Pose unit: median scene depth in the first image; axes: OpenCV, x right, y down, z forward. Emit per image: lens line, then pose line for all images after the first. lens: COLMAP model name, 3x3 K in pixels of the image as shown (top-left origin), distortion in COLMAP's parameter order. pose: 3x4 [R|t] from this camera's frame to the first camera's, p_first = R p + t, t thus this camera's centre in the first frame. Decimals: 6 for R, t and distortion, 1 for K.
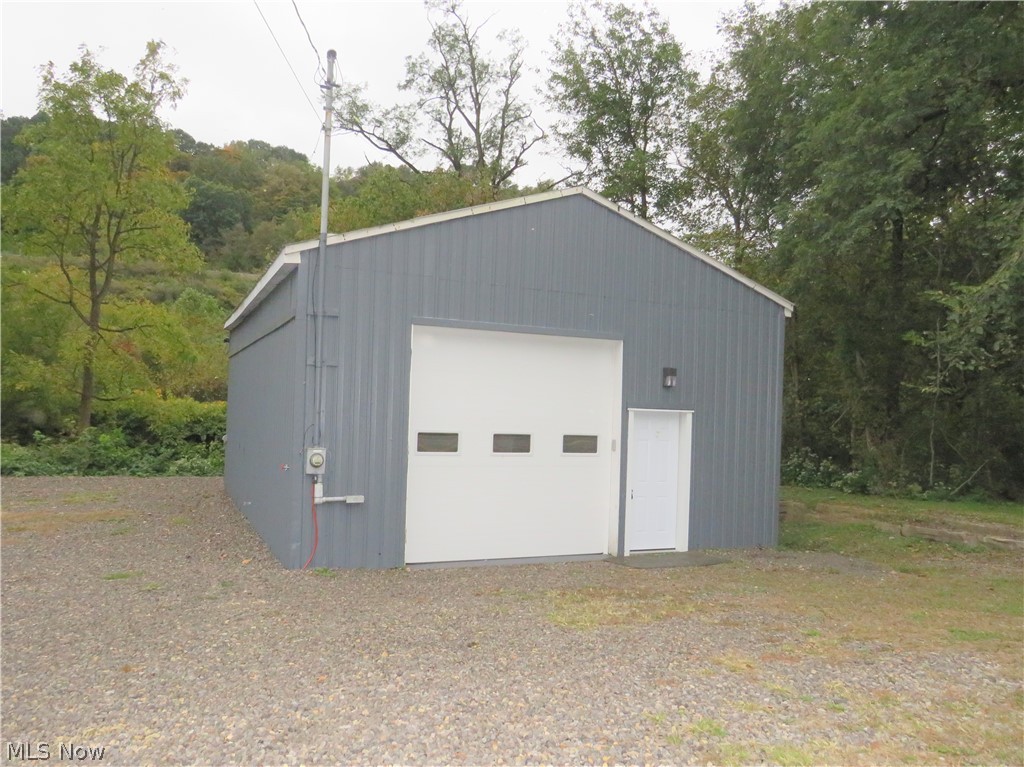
lens RADIAL K [[819.7, 0, 512.0], [0, 819.7, 383.5], [0, 0, 1]] dist [-0.004357, 0.001140]
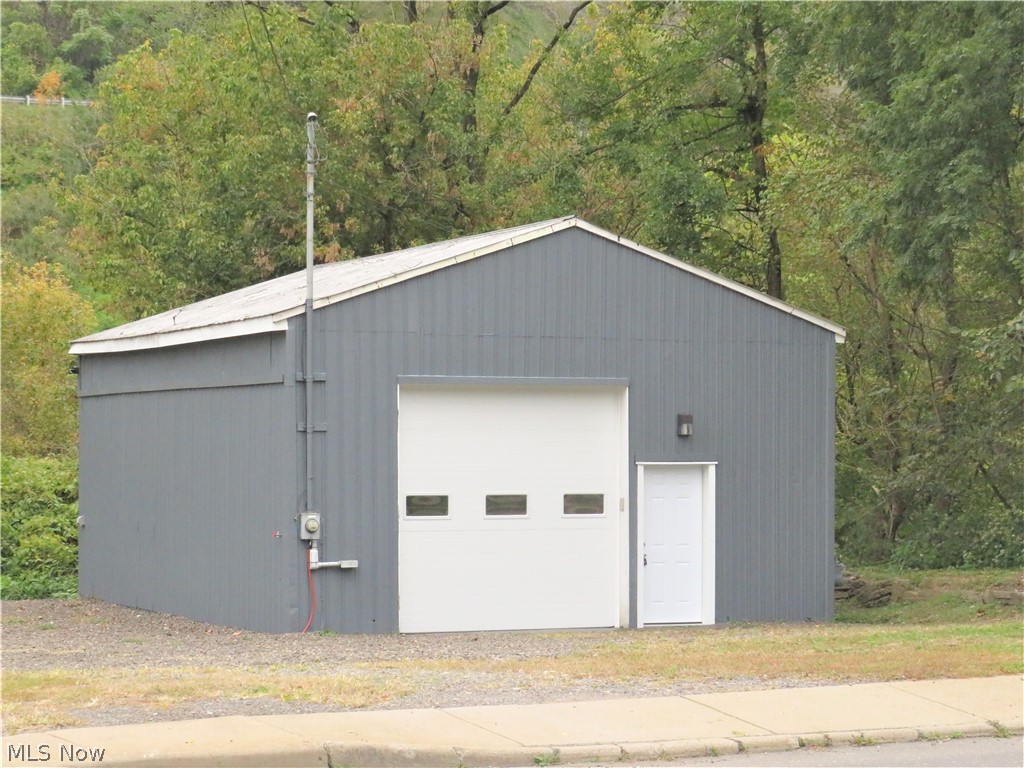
lens RADIAL K [[2662.4, 0, 512.0], [0, 2662.4, 384.0], [0, 0, 1]] dist [-0.004770, -0.199649]
pose [[0.999407, -0.032080, -0.012478, 0.045458], [0.032192, 0.999443, 0.008832, -0.084318], [0.012188, -0.009228, 0.999883, -1.887878]]
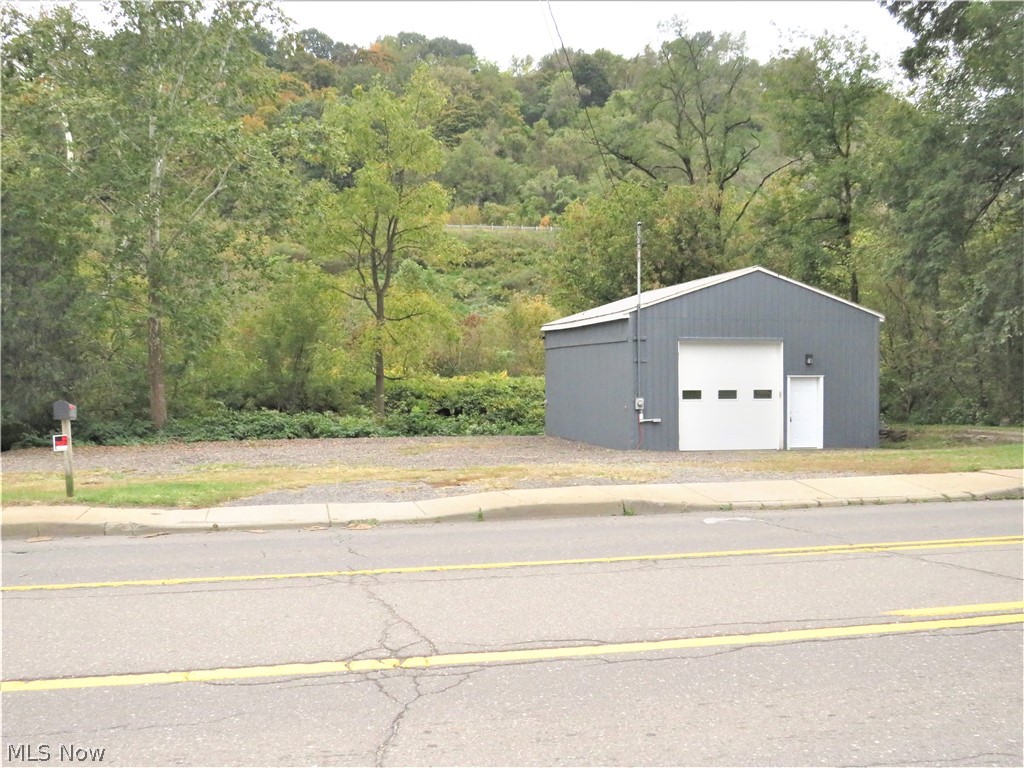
lens RADIAL K [[1115.9, 0, 512.0], [0, 1115.9, 384.0], [0, 0, 1]] dist [-0.058759, 0.005758]
pose [[0.974937, -0.032149, -0.220144, 0.084940], [0.040568, 0.998604, 0.033832, -0.067638], [0.218749, -0.041915, 0.974880, -1.770540]]
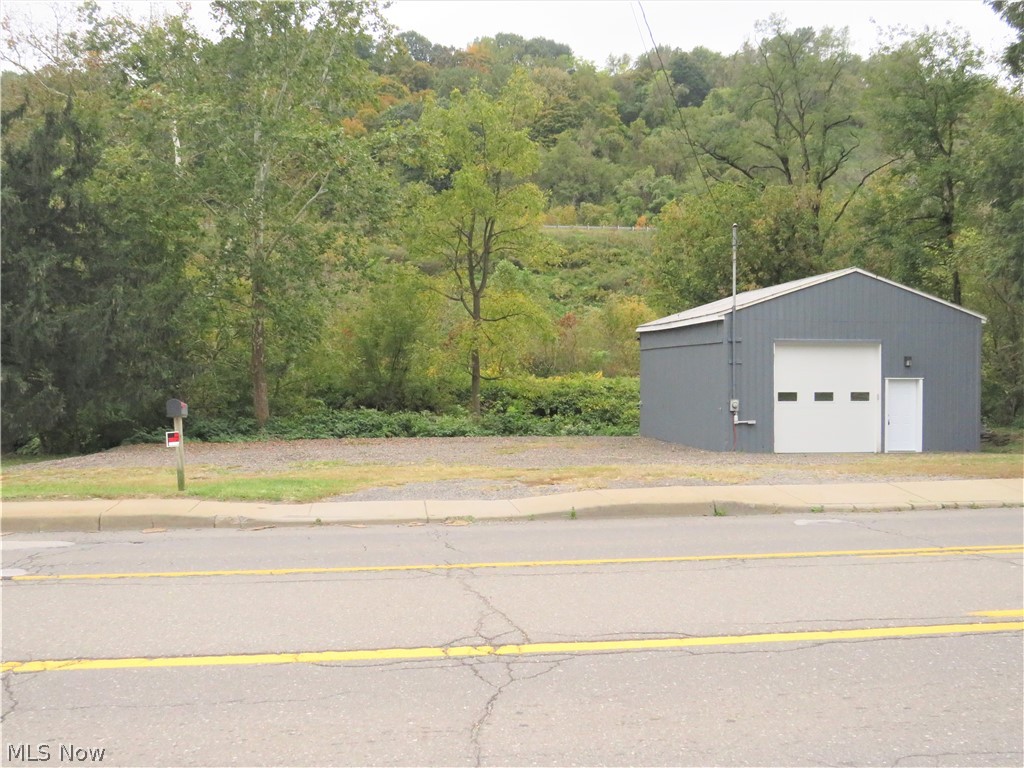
lens RADIAL K [[1115.9, 0, 512.0], [0, 1115.9, 384.0], [0, 0, 1]] dist [-0.058759, 0.005758]
pose [[0.952680, -0.027037, -0.302769, 0.094295], [0.038016, 0.998814, 0.030428, -0.069928], [0.301587, -0.040498, 0.952578, -1.798519]]
